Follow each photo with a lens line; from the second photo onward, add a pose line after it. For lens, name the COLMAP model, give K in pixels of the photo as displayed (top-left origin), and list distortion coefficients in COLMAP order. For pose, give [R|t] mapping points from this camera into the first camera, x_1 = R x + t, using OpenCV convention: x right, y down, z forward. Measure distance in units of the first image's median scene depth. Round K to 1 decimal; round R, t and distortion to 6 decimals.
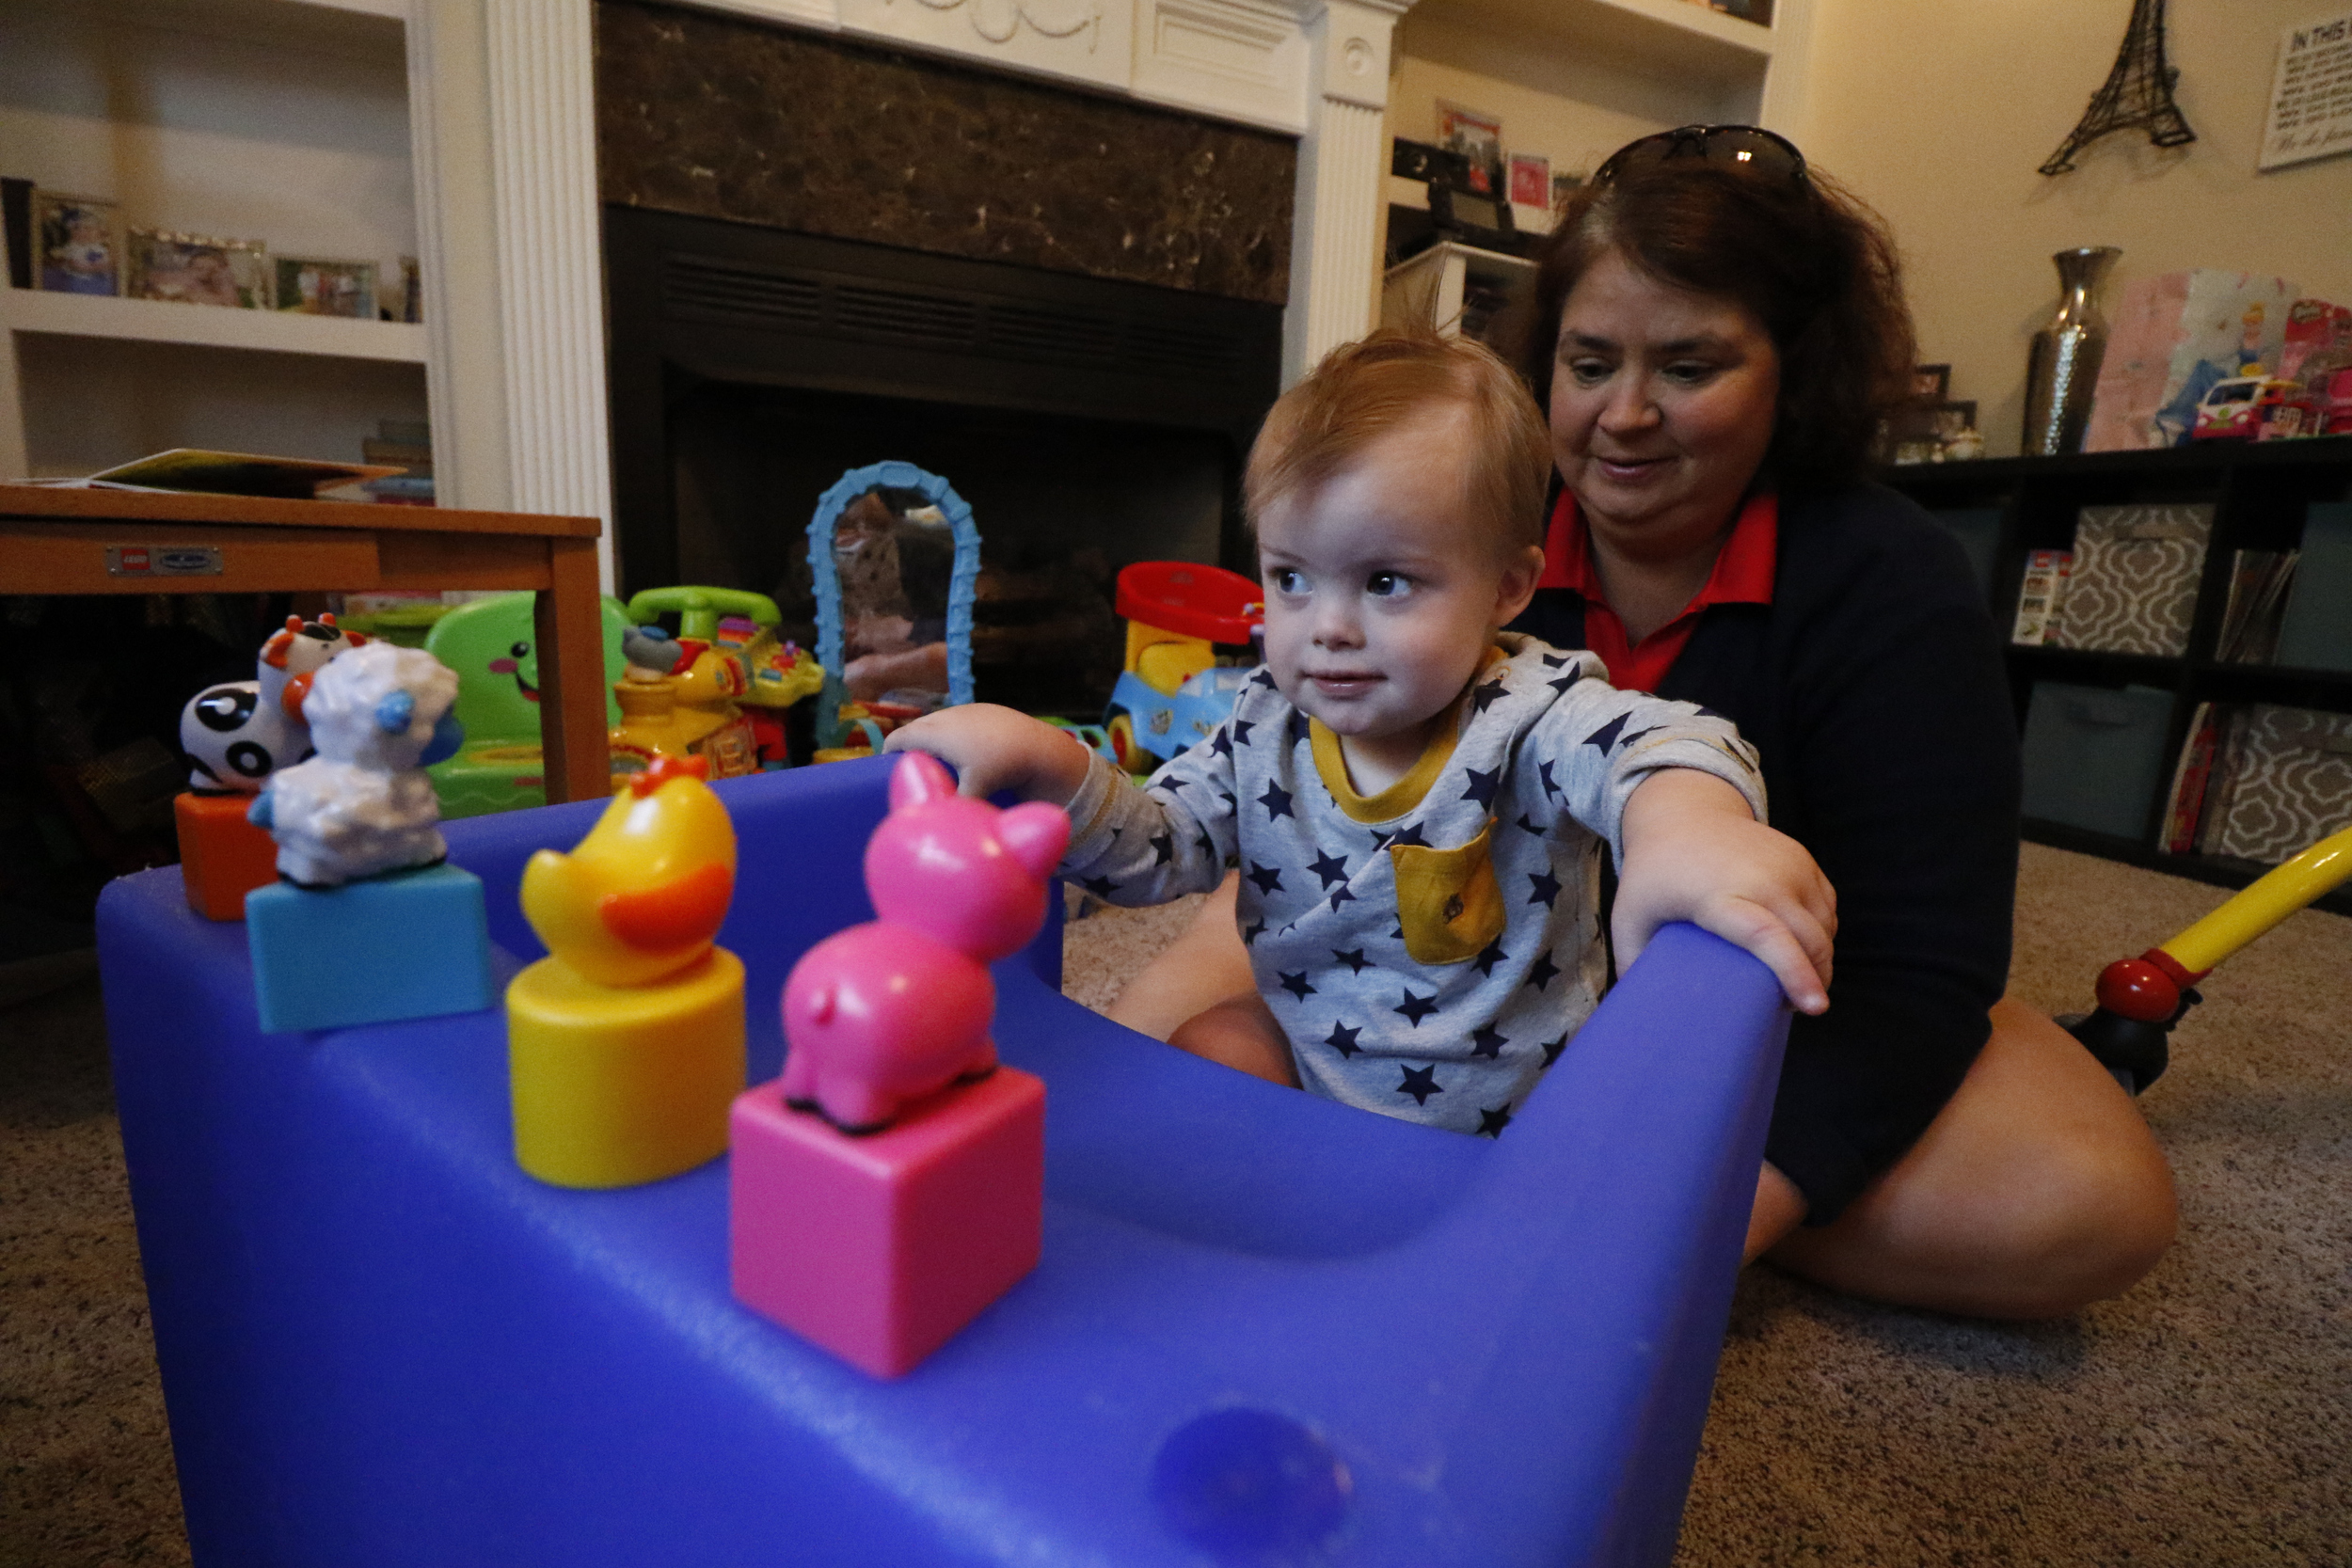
lens RADIAL K [[1071.9, 0, 1185.7], [0, 1071.9, 784.4], [0, 0, 1]] dist [-0.021719, -0.003605]
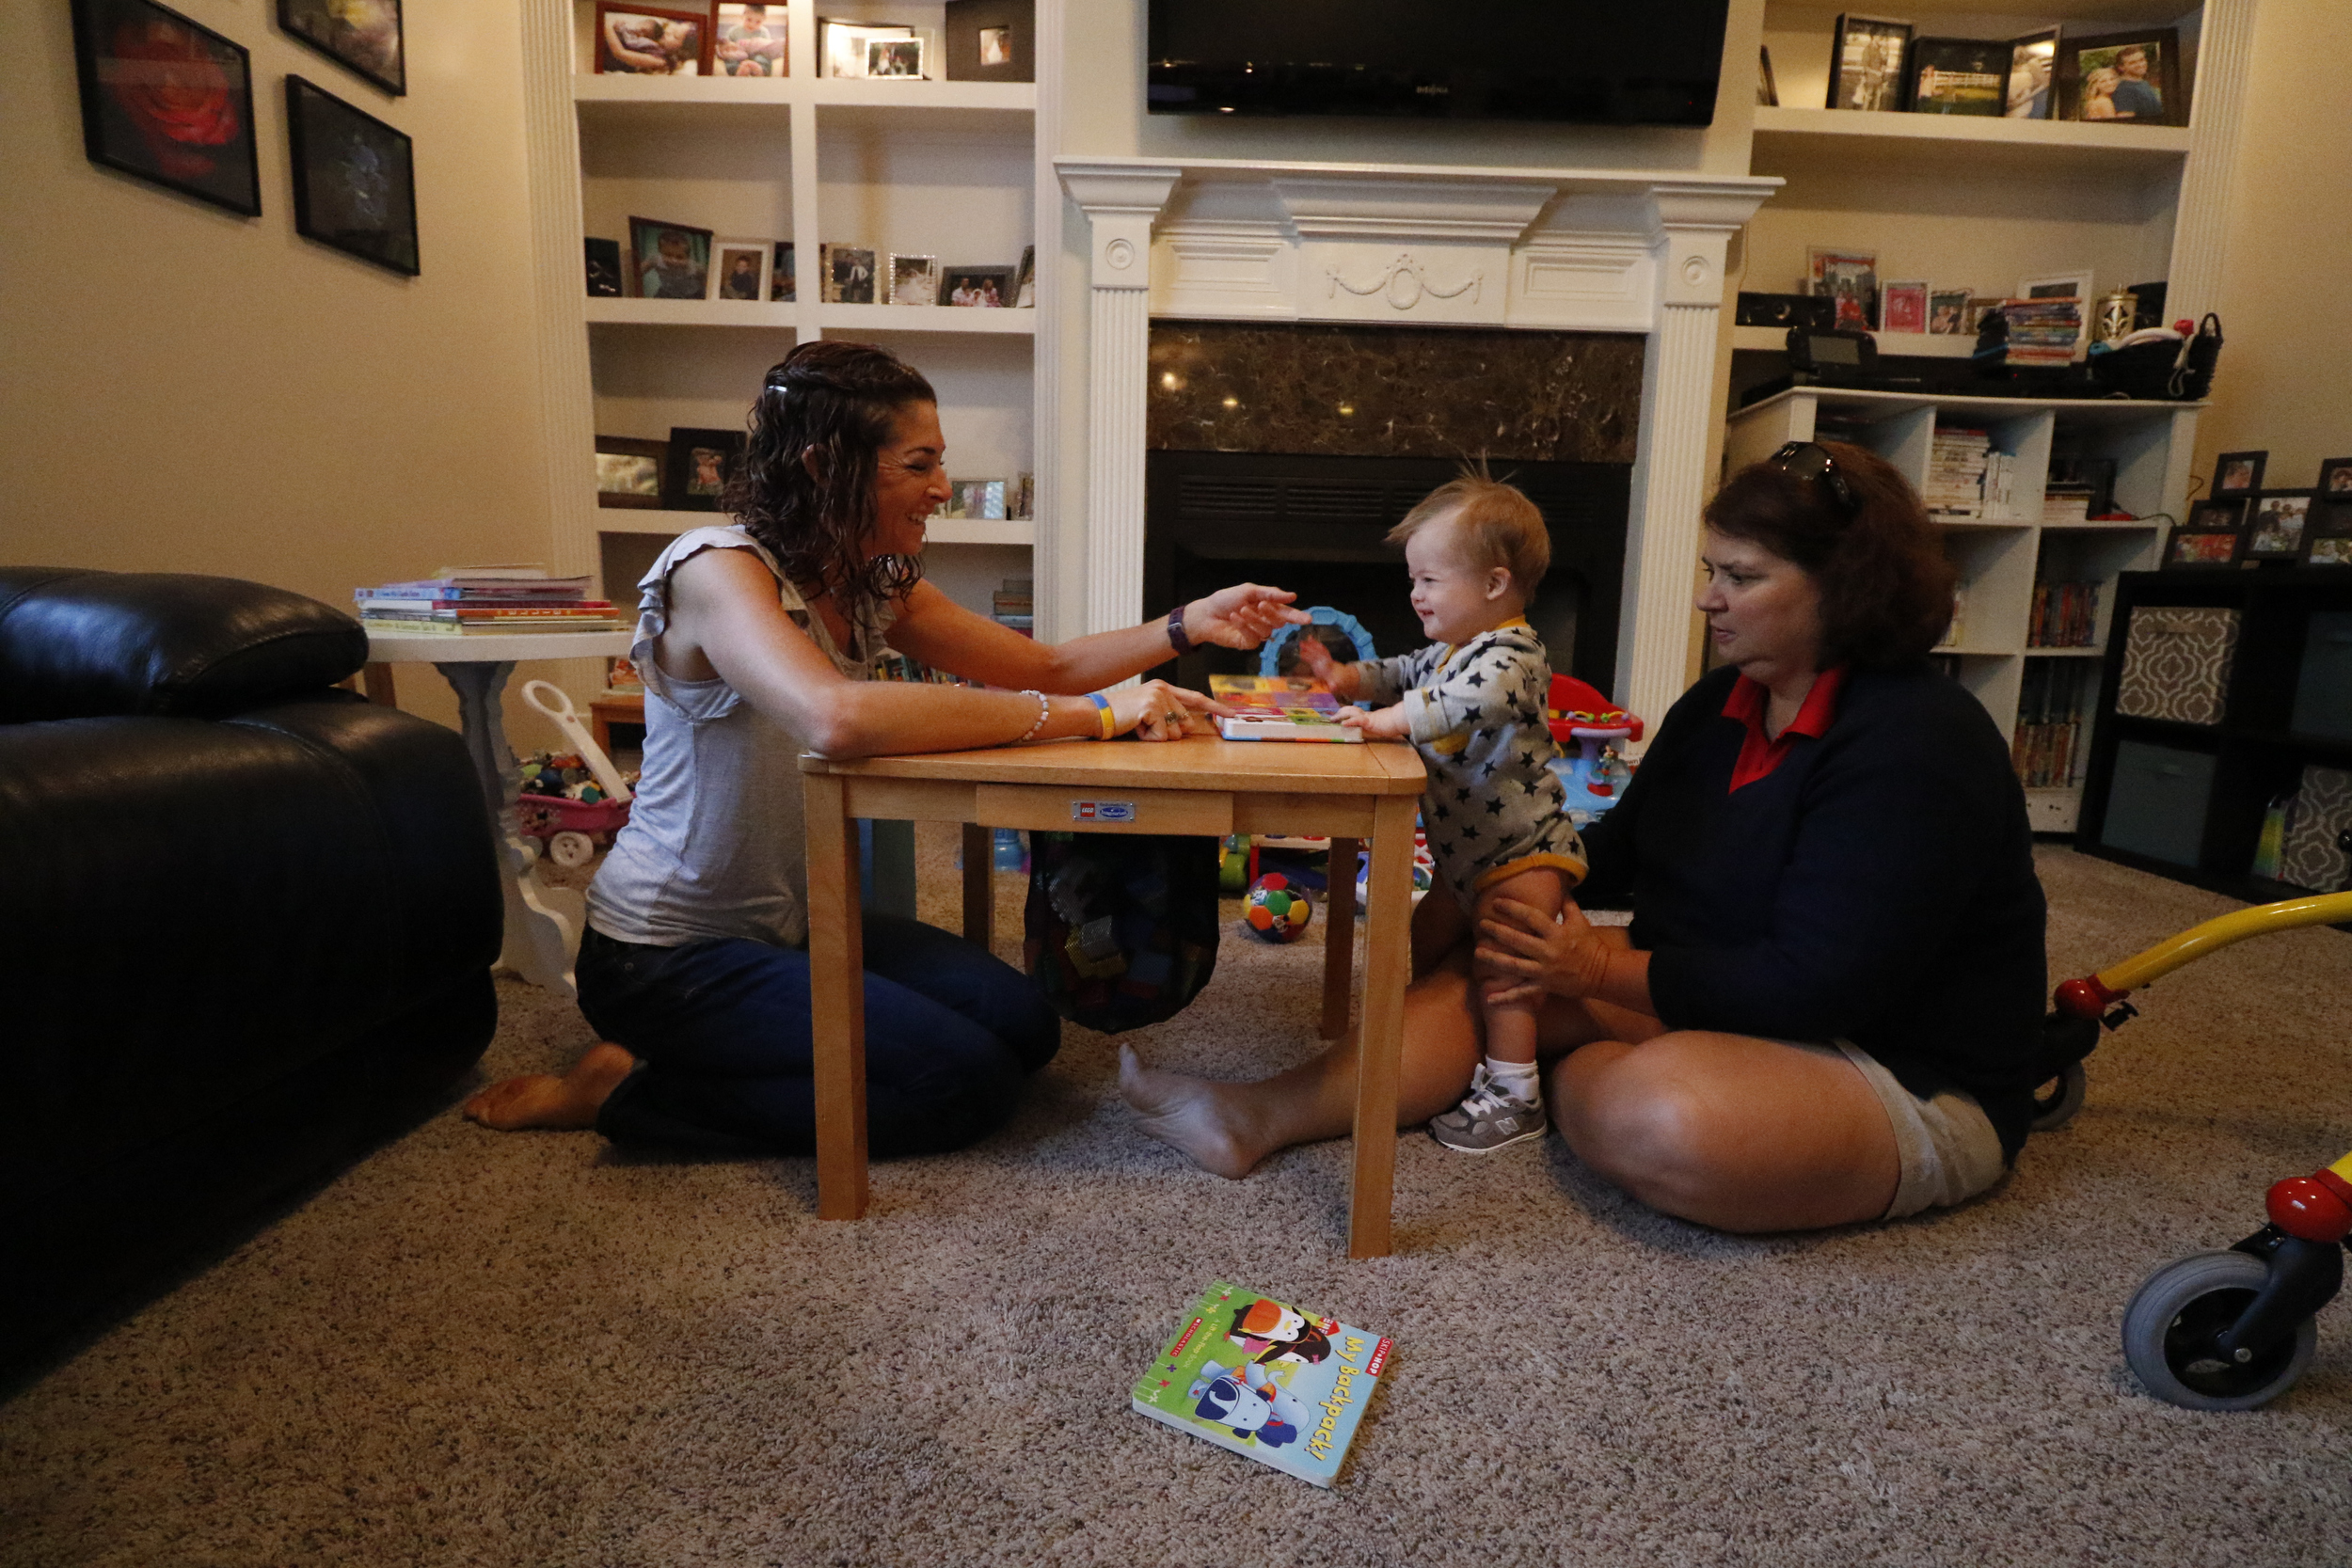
lens RADIAL K [[1071.9, 0, 1174.2], [0, 1071.9, 782.3], [0, 0, 1]] dist [-0.021719, -0.003605]
pose [[0.919562, 0.042822, -0.390605, 0.110030], [-0.059414, 0.997768, -0.030487, -0.007318], [0.388427, 0.051242, 0.920054, -0.359865]]
